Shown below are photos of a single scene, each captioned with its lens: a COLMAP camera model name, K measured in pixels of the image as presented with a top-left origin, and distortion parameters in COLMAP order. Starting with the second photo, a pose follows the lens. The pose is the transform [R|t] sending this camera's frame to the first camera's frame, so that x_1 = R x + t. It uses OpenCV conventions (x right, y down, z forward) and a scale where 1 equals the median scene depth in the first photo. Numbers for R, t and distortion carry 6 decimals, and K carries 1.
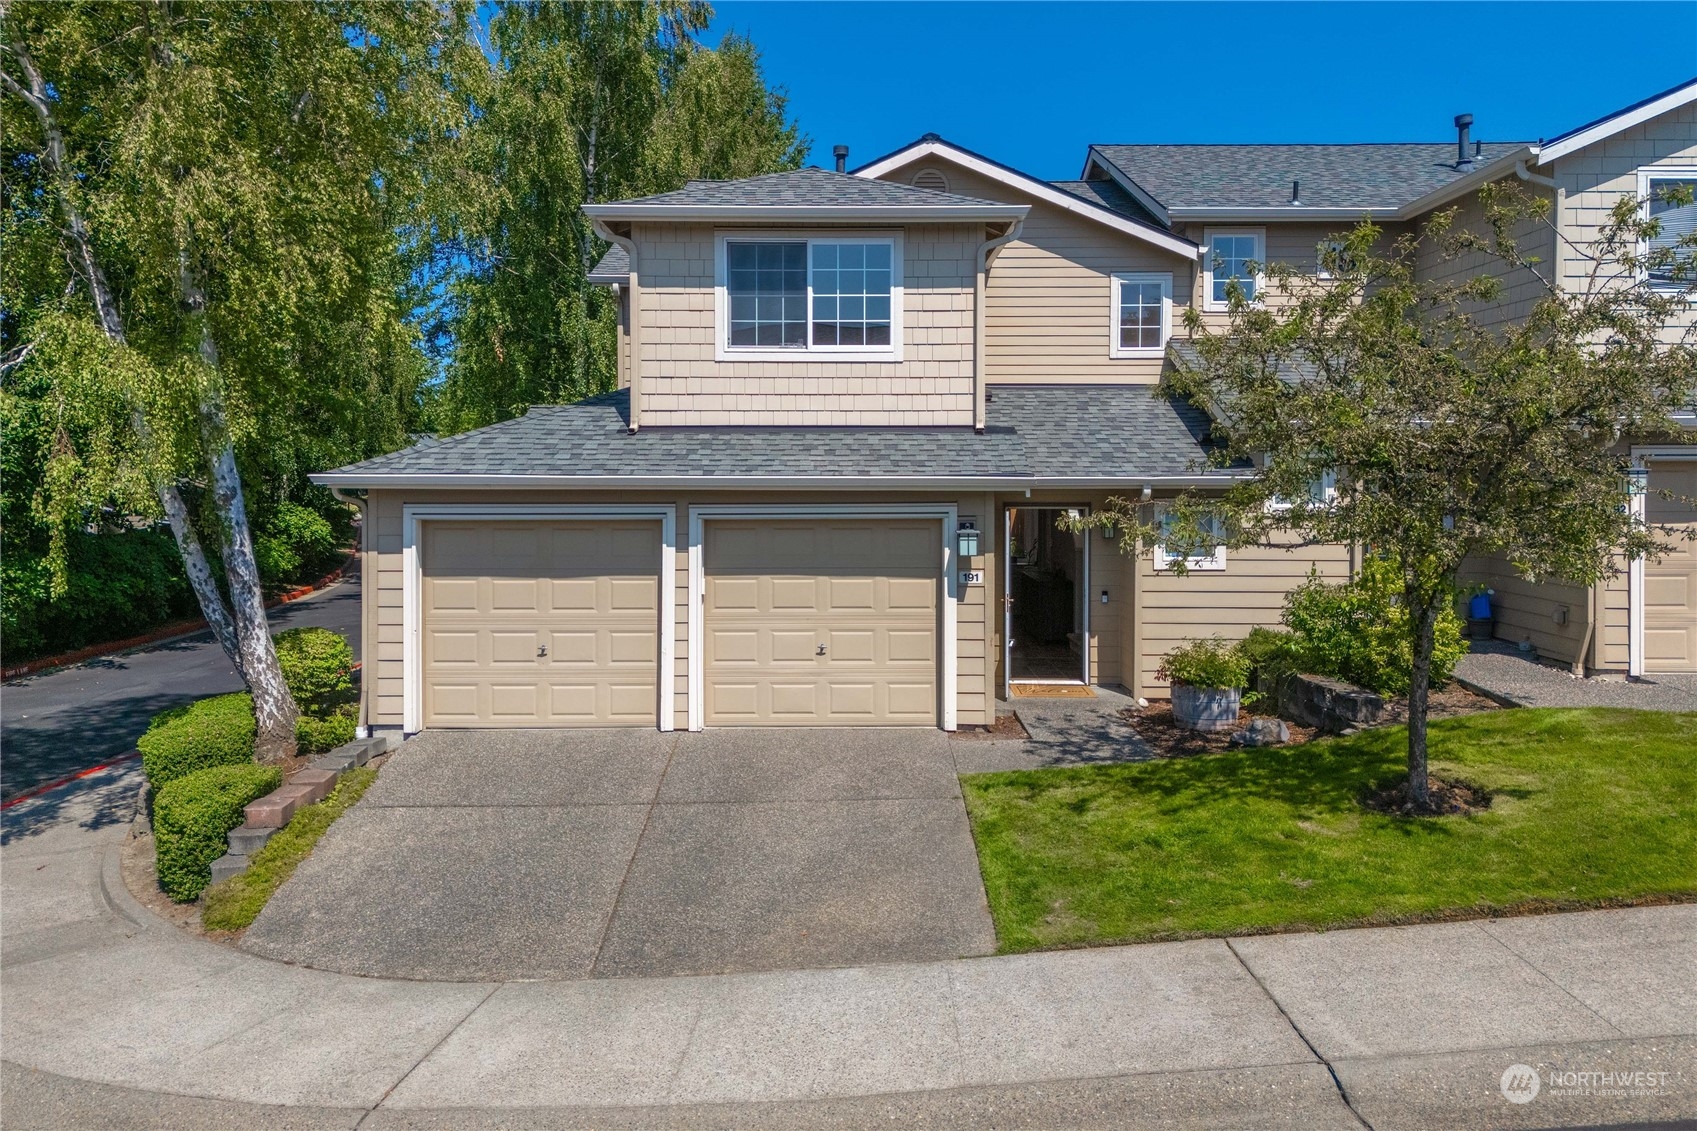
lens RADIAL K [[1316.9, 0, 846.8], [0, 1316.9, 513.9], [0, 0, 1]] dist [0.034442, 0.003541]
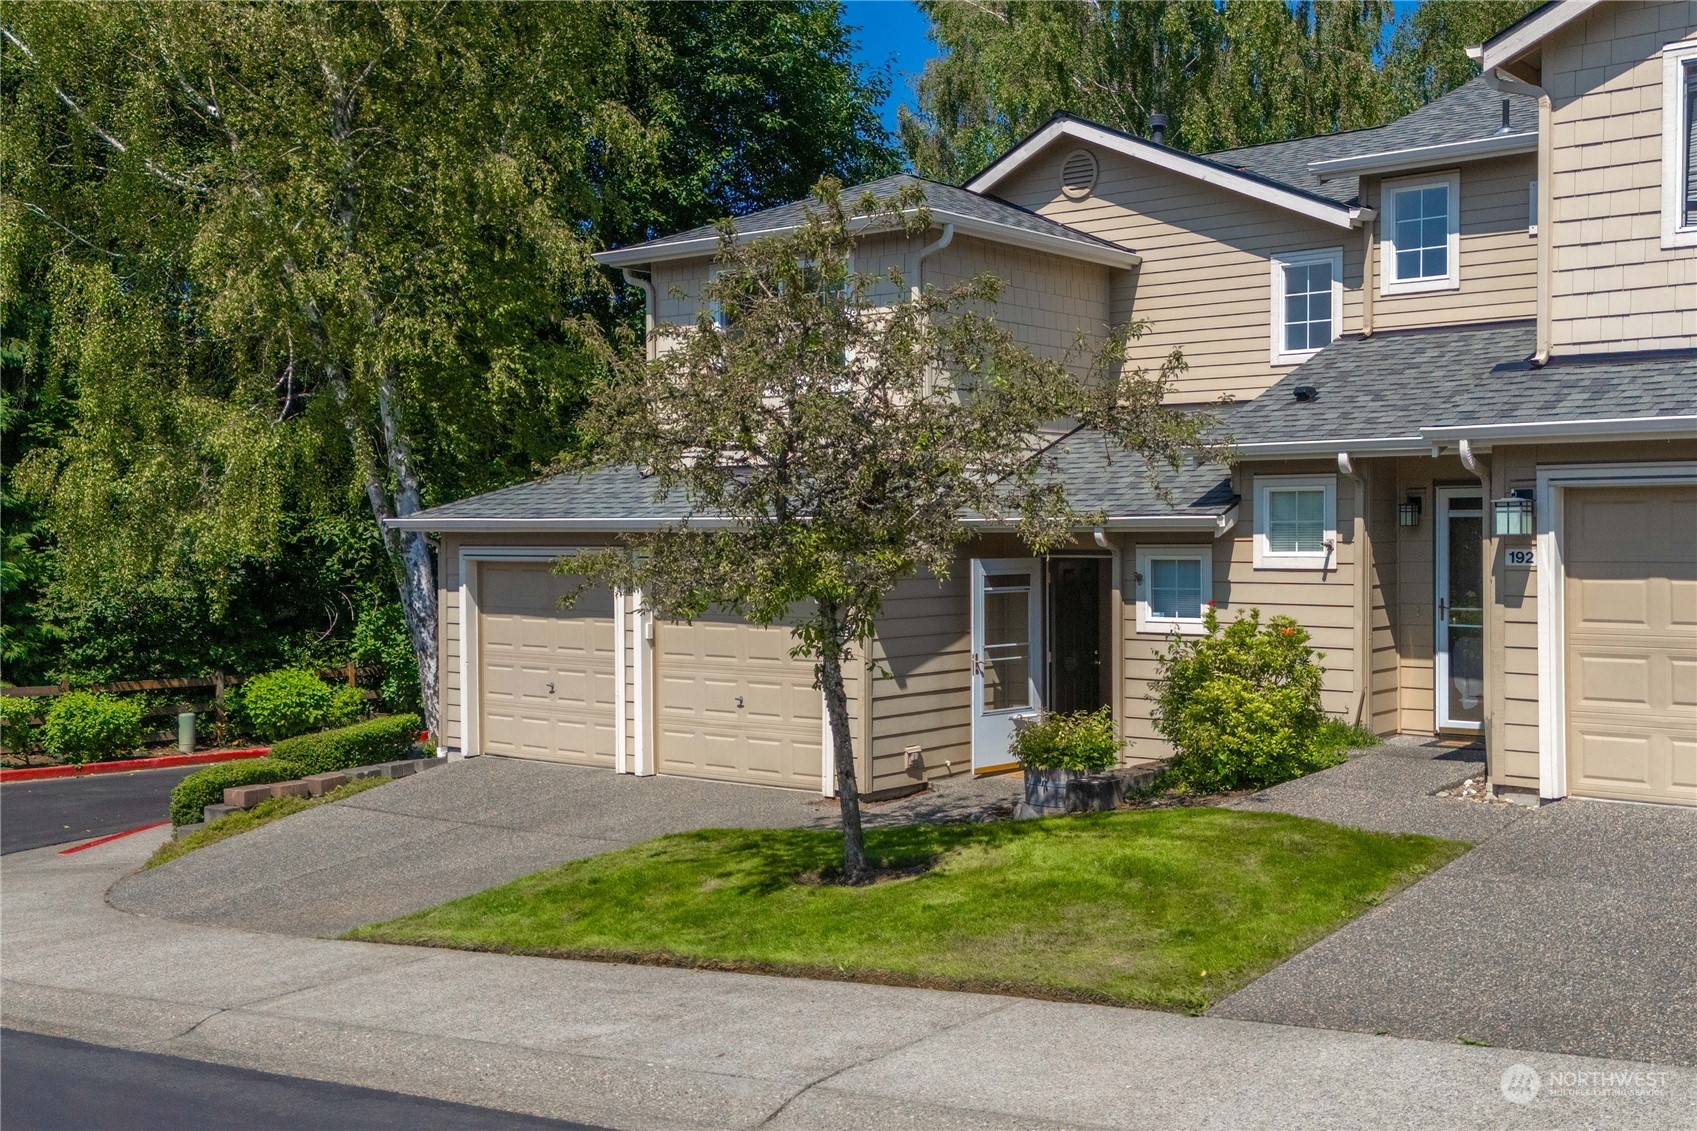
lens RADIAL K [[1776.1, 0, 849.4], [0, 1776.1, 560.8], [0, 0, 1]] dist [0.047237, 0.000000]
pose [[0.776219, 0.009579, -0.630391, 0.838214], [-0.018094, 0.999811, -0.007087, 0.008990], [0.630204, 0.016908, 0.776245, 0.055729]]
